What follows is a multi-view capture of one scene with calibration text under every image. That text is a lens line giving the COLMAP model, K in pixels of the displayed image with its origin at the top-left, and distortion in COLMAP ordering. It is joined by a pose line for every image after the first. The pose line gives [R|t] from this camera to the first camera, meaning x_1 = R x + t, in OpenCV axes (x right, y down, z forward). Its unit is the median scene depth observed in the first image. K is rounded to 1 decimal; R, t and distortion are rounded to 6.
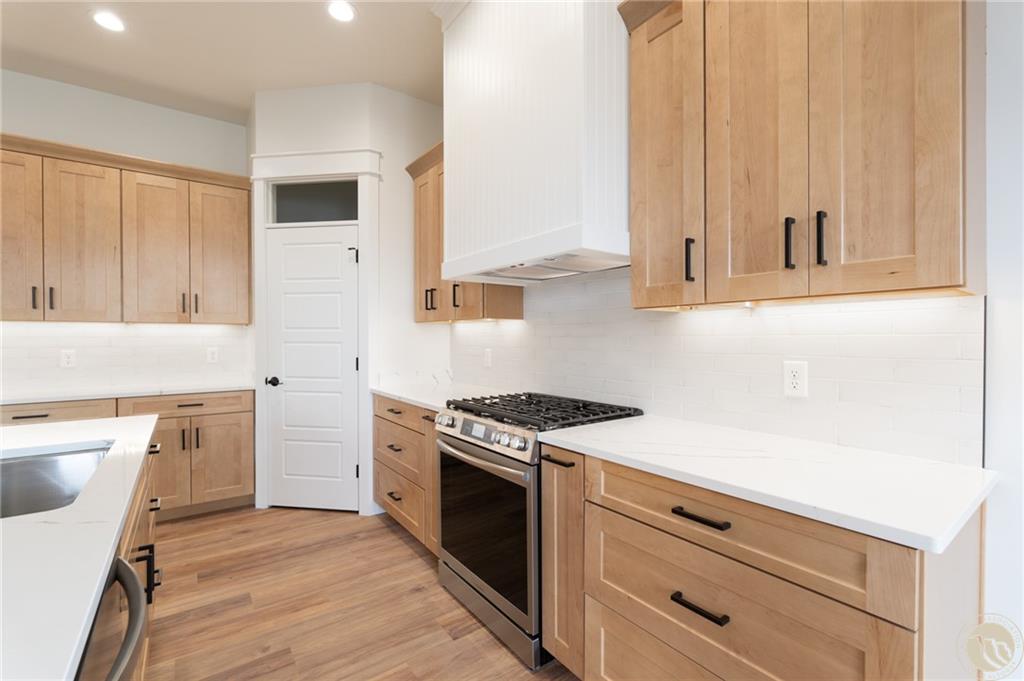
lens RADIAL K [[446.8, 0, 513.4], [0, 446.8, 341.2], [0, 0, 1]] dist [-0.003877, 0.001586]
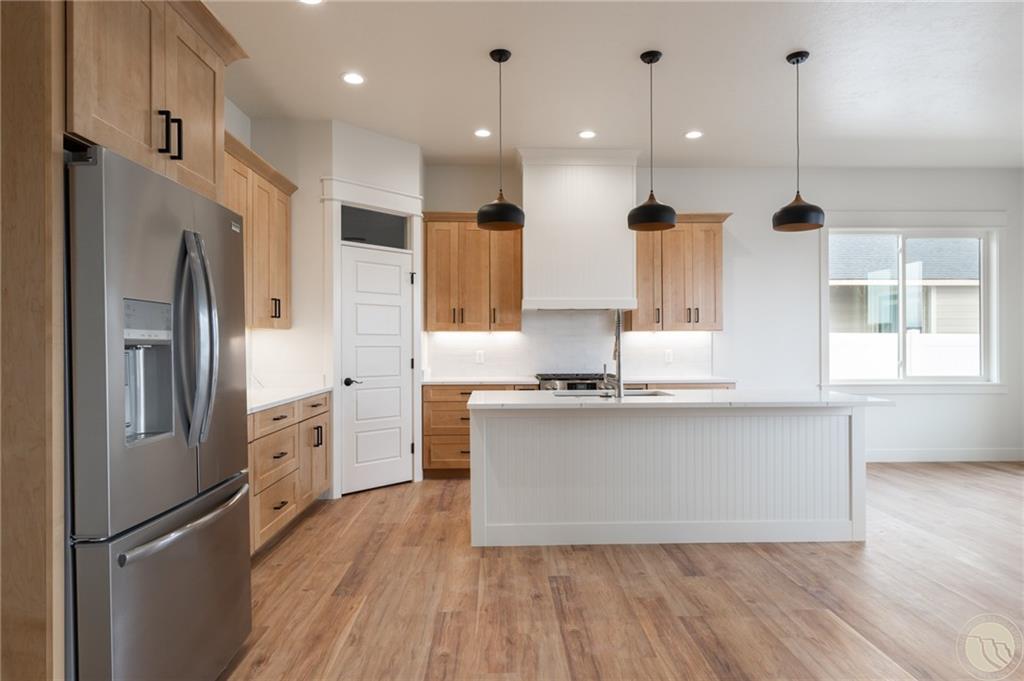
lens RADIAL K [[603.3, 0, 504.2], [0, 603.3, 345.4], [0, 0, 1]] dist [-0.001280, -0.000788]
pose [[0.569665, -0.002346, 0.821874, -1.650500], [0.010352, 0.999937, -0.004321, 0.009679], [-0.821812, 0.010969, 0.569654, -0.199278]]
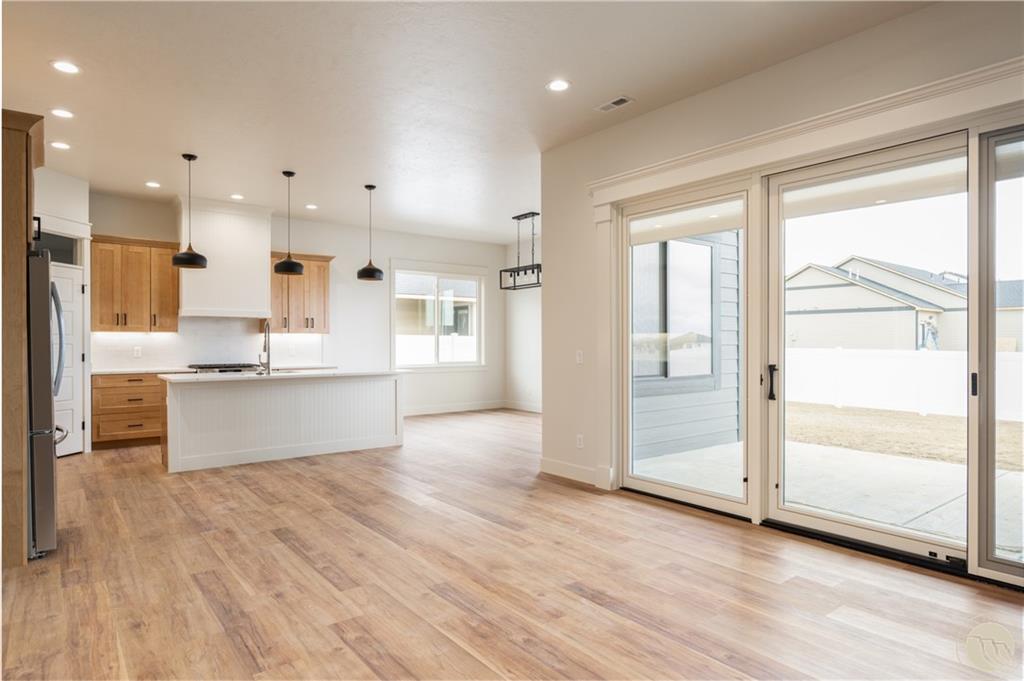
lens RADIAL K [[603.3, 0, 522.1], [0, 603.3, 343.8], [0, 0, 1]] dist [-0.001280, -0.000788]
pose [[-0.053120, -0.003324, 0.998583, -2.617527], [0.008831, 0.999954, 0.003799, 0.008543], [-0.998549, 0.009020, -0.053088, -0.447253]]
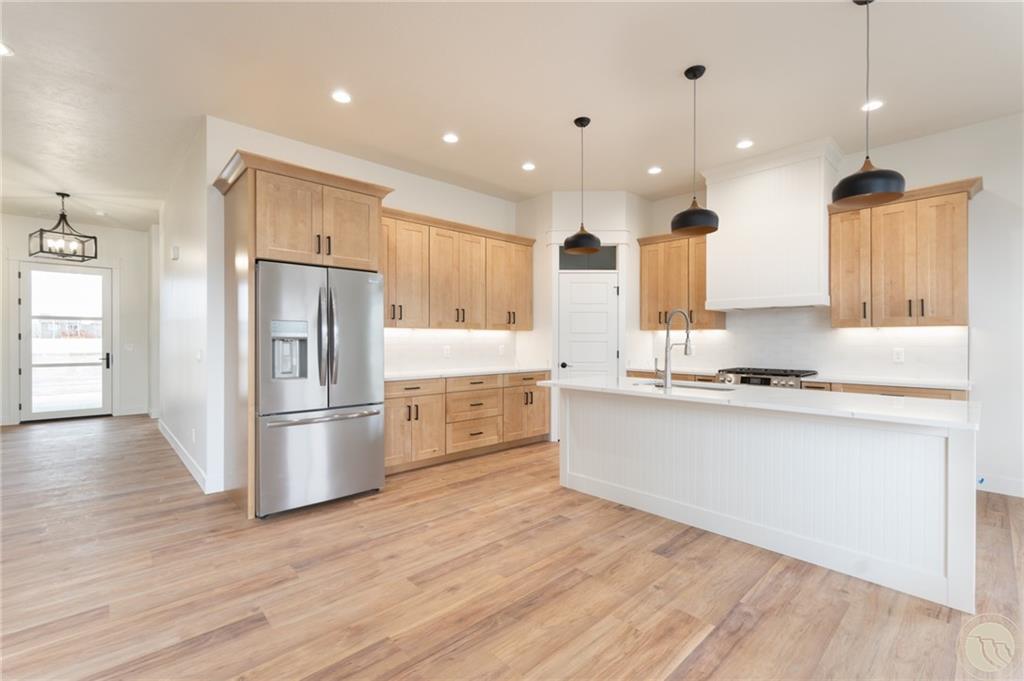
lens RADIAL K [[446.8, 0, 520.3], [0, 446.8, 346.1], [0, 0, 1]] dist [-0.003877, 0.001586]
pose [[0.992066, 0.001113, 0.125713, -0.961833], [-0.001625, 0.999991, 0.003964, 0.013403], [-0.125707, -0.004137, 0.992059, -0.674550]]
